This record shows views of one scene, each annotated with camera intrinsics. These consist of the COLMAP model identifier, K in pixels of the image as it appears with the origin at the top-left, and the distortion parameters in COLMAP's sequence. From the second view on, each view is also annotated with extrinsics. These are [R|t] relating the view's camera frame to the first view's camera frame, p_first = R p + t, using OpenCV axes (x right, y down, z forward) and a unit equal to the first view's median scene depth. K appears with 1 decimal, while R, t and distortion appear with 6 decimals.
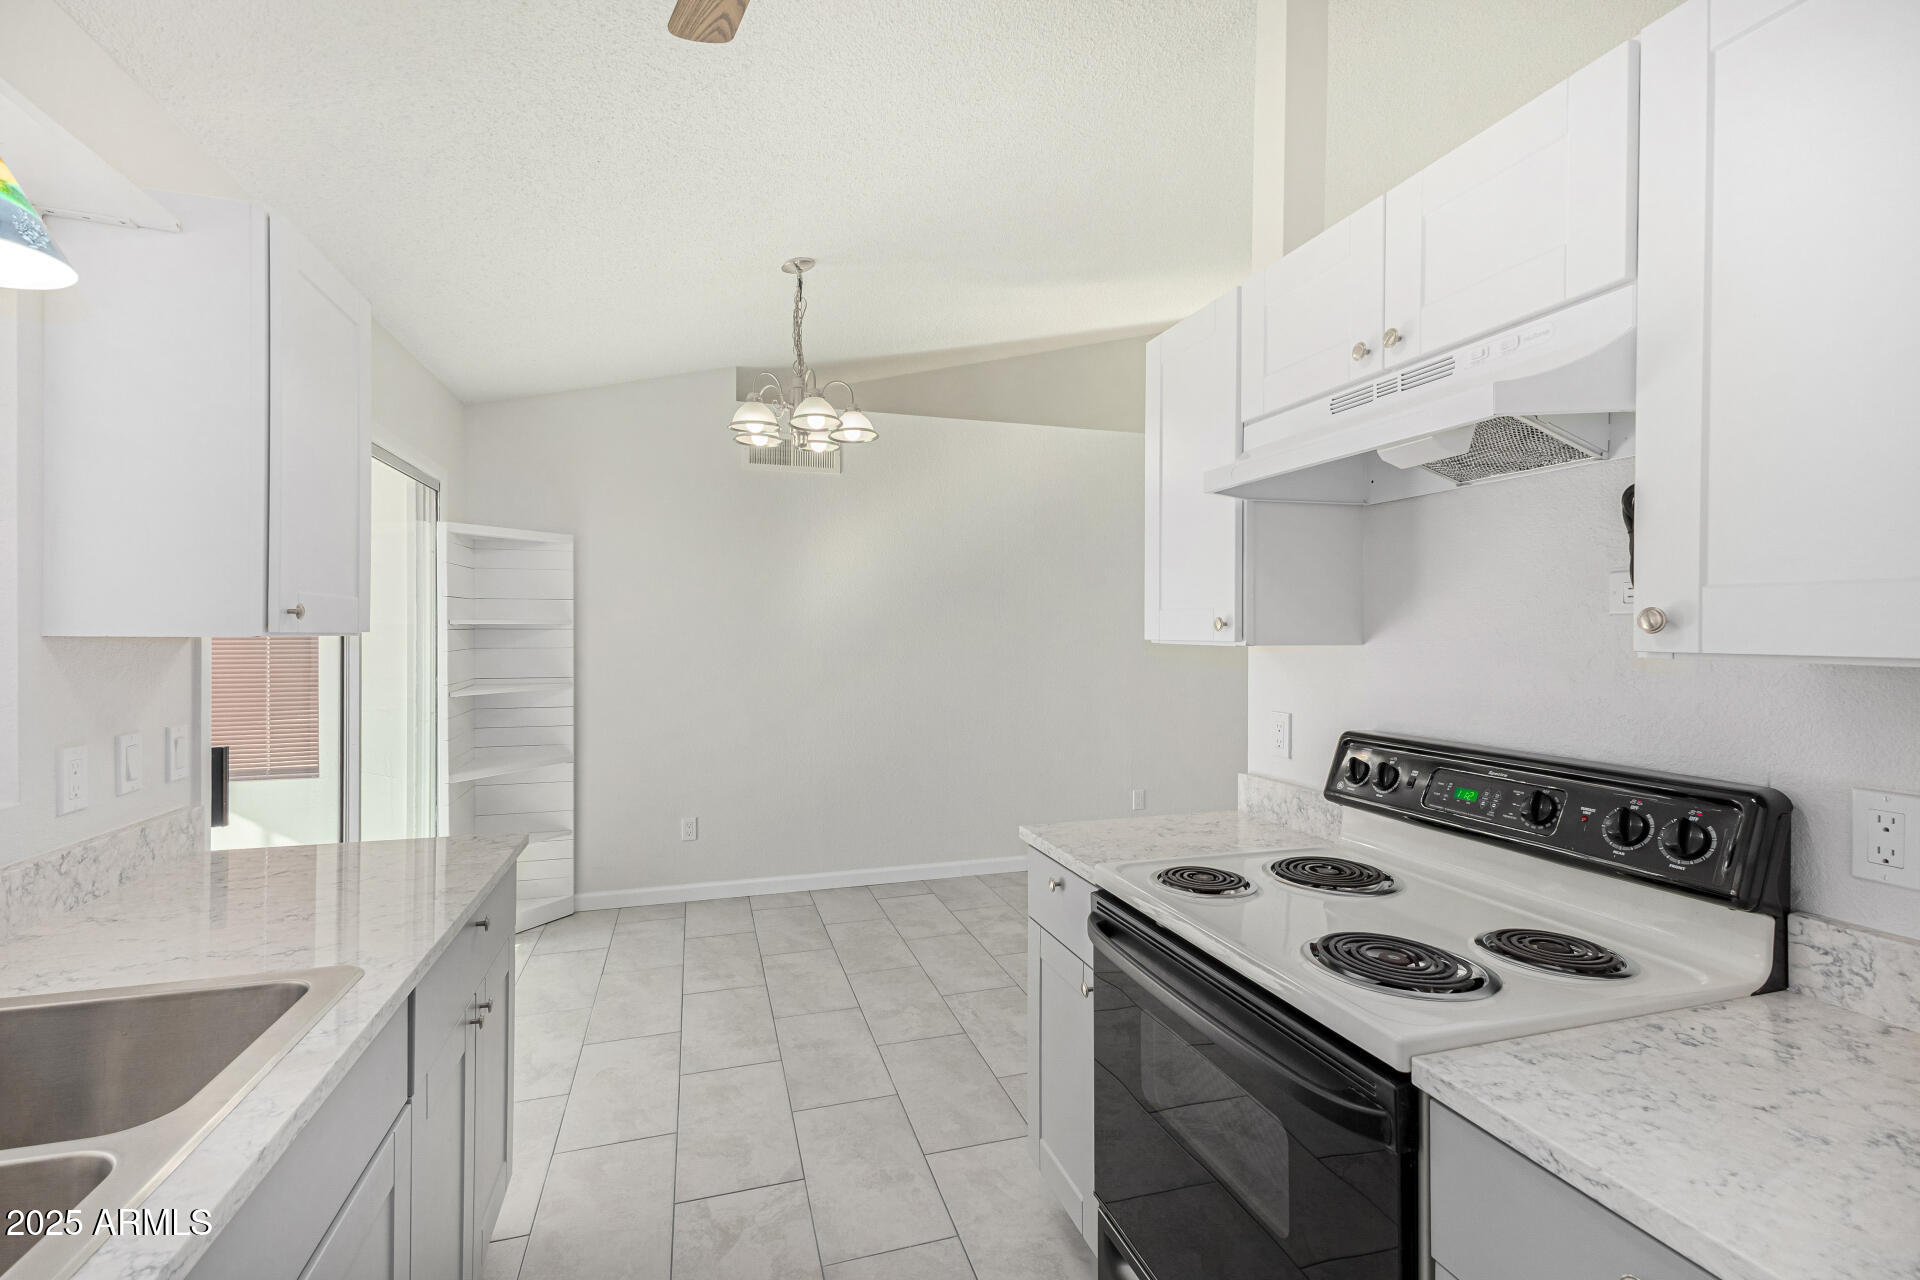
lens RADIAL K [[840.6, 0, 960.0], [0, 840.6, 640.0], [0, 0, 1]] dist [0.002606, -0.000754]
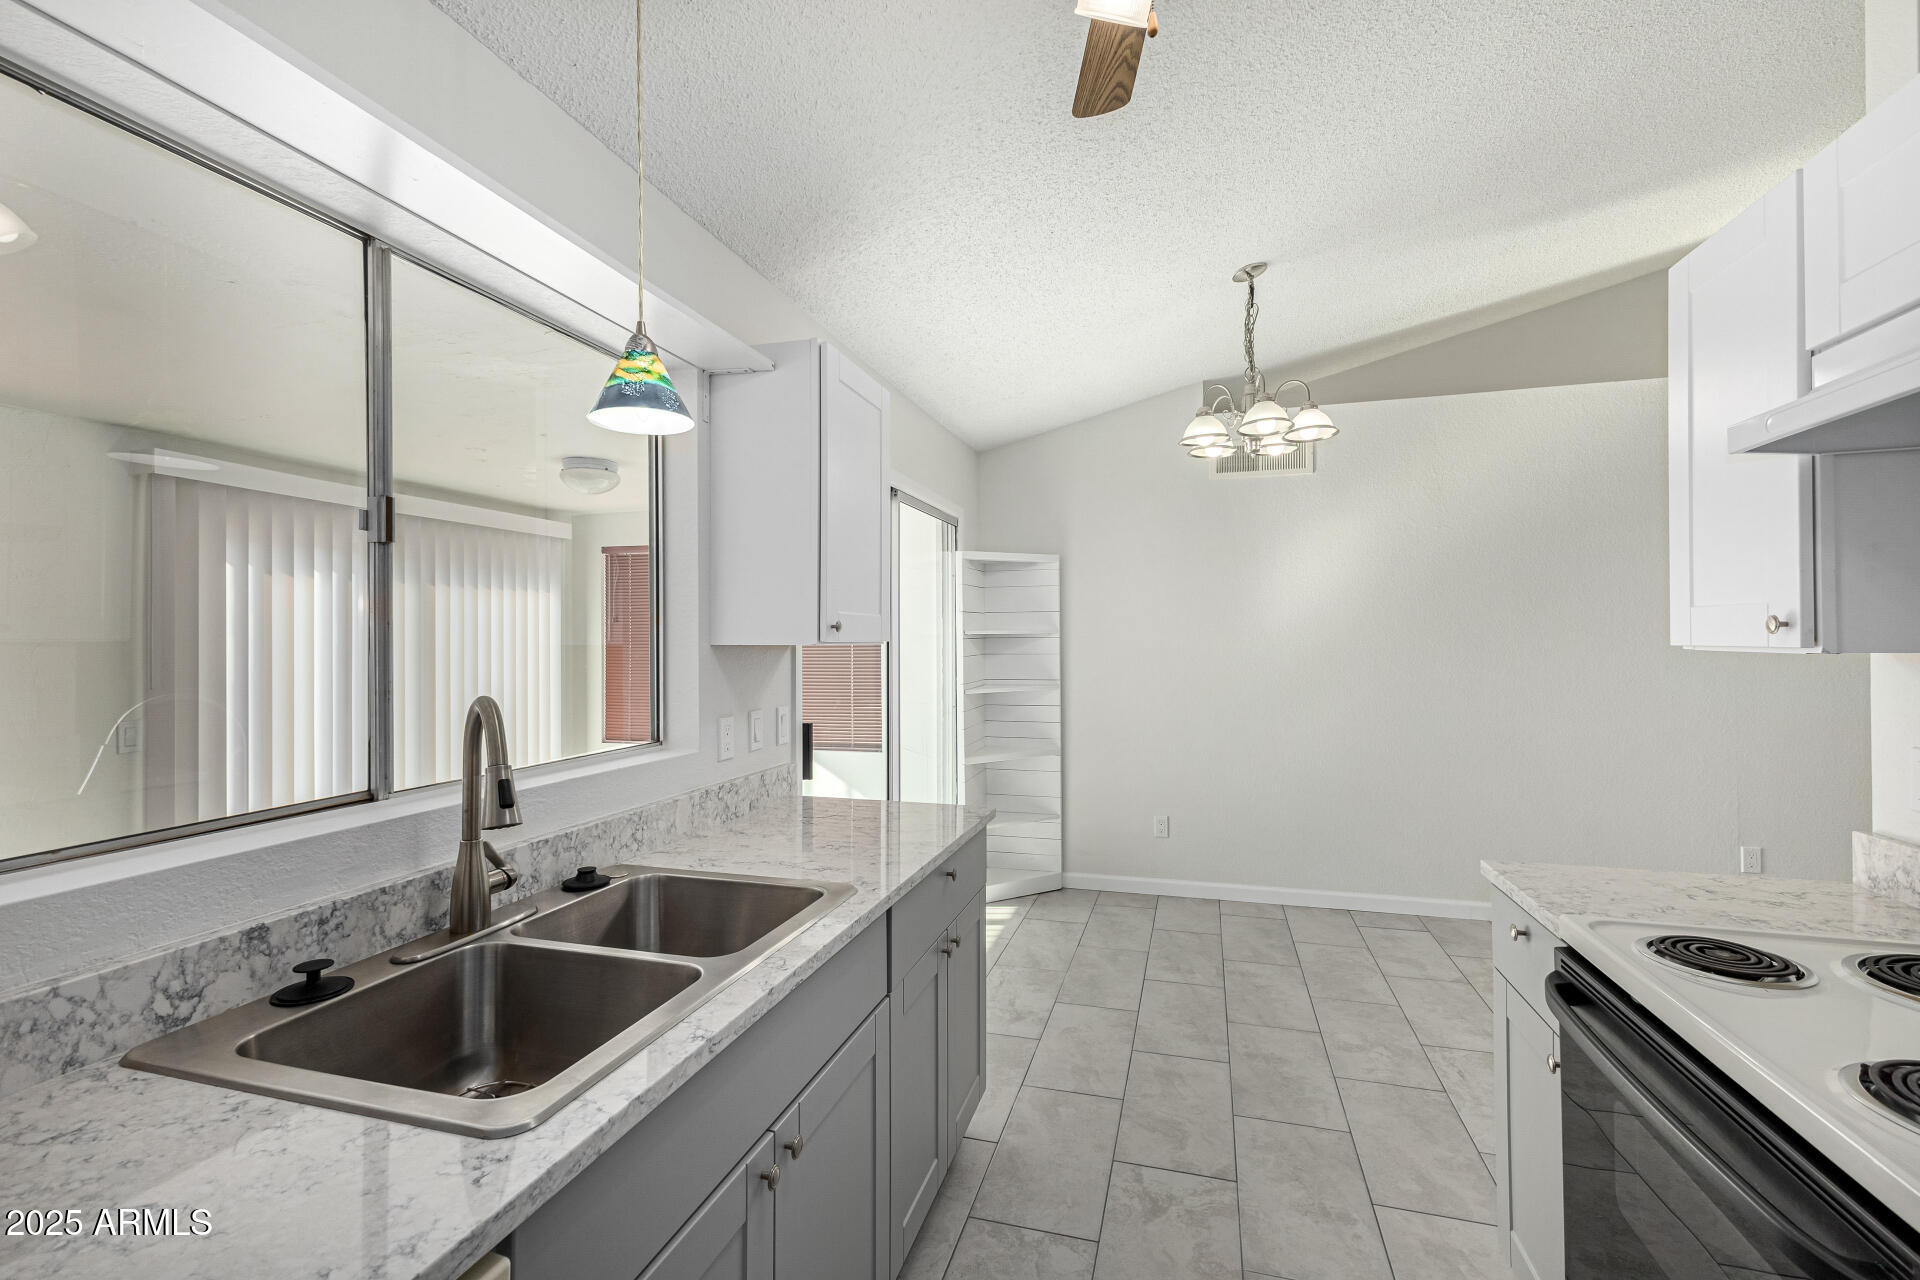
lens RADIAL K [[830.7, 0, 960.0], [0, 830.7, 640.0], [0, 0, 1]] dist [0.001629, -0.000193]
pose [[0.831390, -0.006261, -0.555654, 0.074333], [0.001589, 0.999959, -0.008891, 0.000294], [0.555687, 0.006509, 0.831366, -0.011759]]
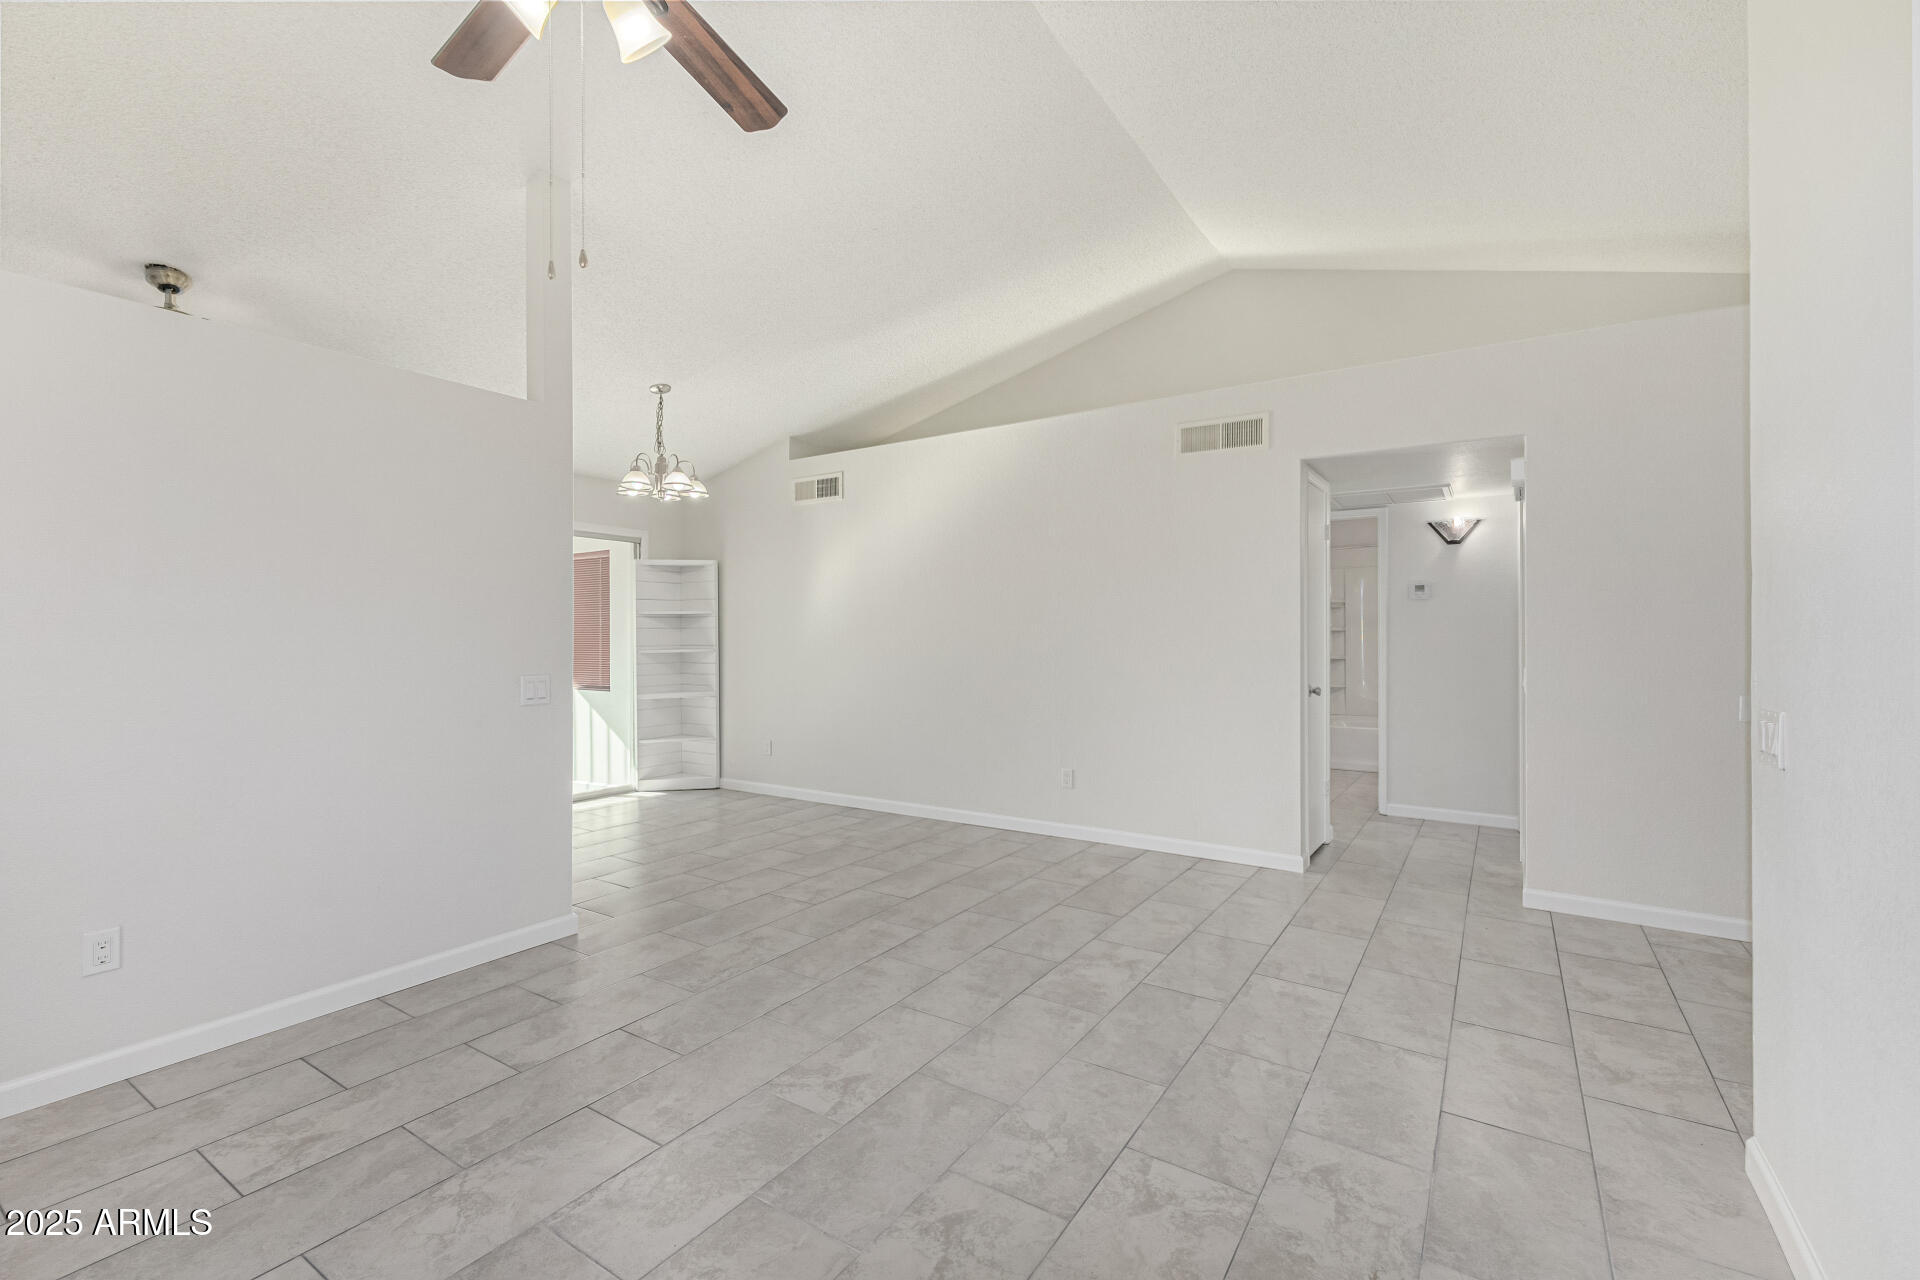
lens RADIAL K [[840.6, 0, 960.0], [0, 840.6, 640.0], [0, 0, 1]] dist [0.002606, -0.000754]
pose [[0.625960, -0.002982, -0.779849, 1.632527], [-0.003908, 0.999968, -0.006961, 0.062006], [0.779845, 0.007405, 0.625929, 0.488691]]
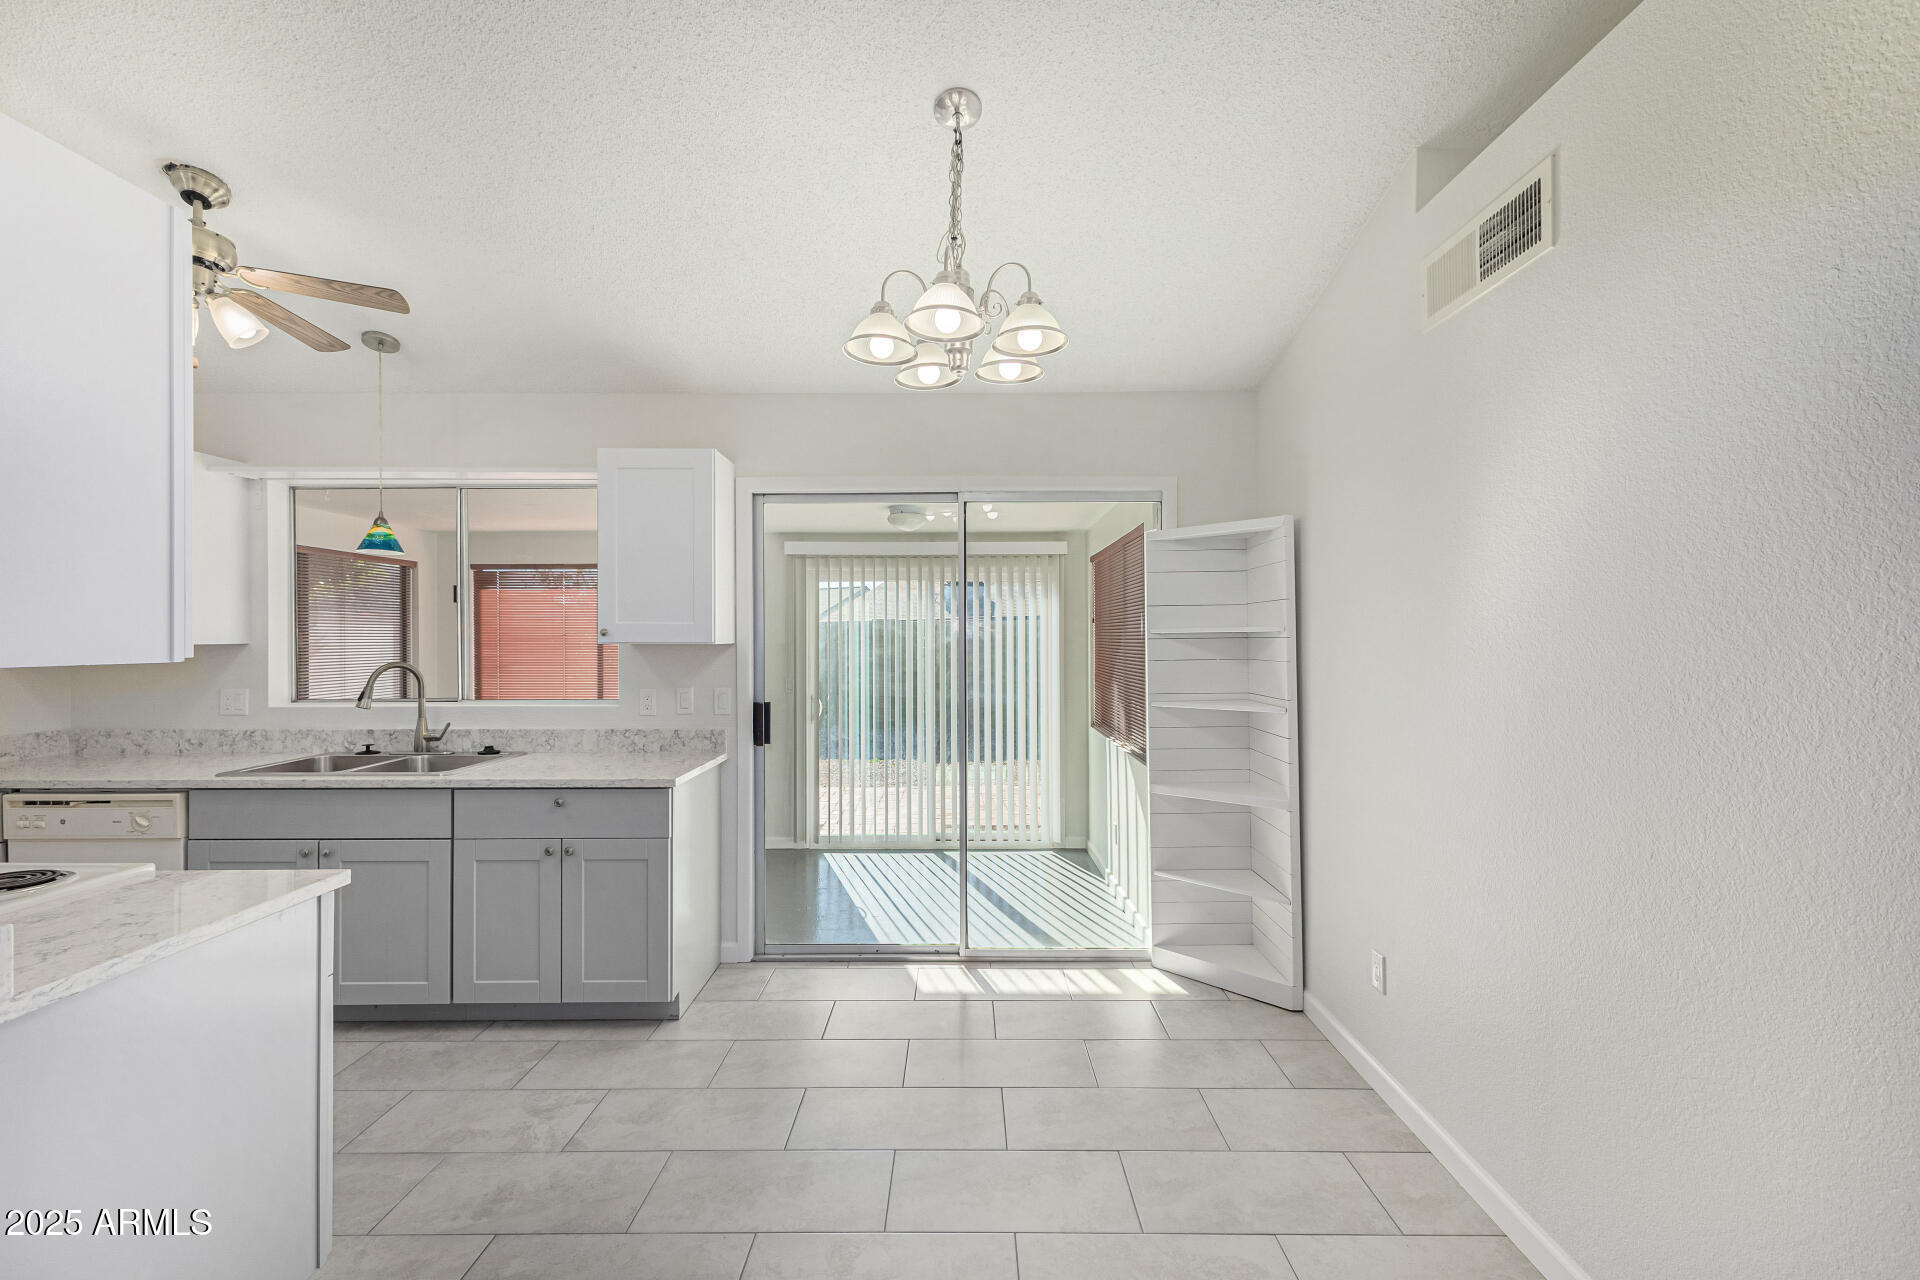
lens RADIAL K [[830.7, 0, 960.0], [0, 830.7, 640.0], [0, 0, 1]] dist [0.001629, -0.000193]
pose [[-0.307791, -0.002361, -0.951451, 0.505264], [-0.007863, 0.999969, 0.000062, -0.011745], [0.951422, 0.007500, -0.307800, 1.364934]]
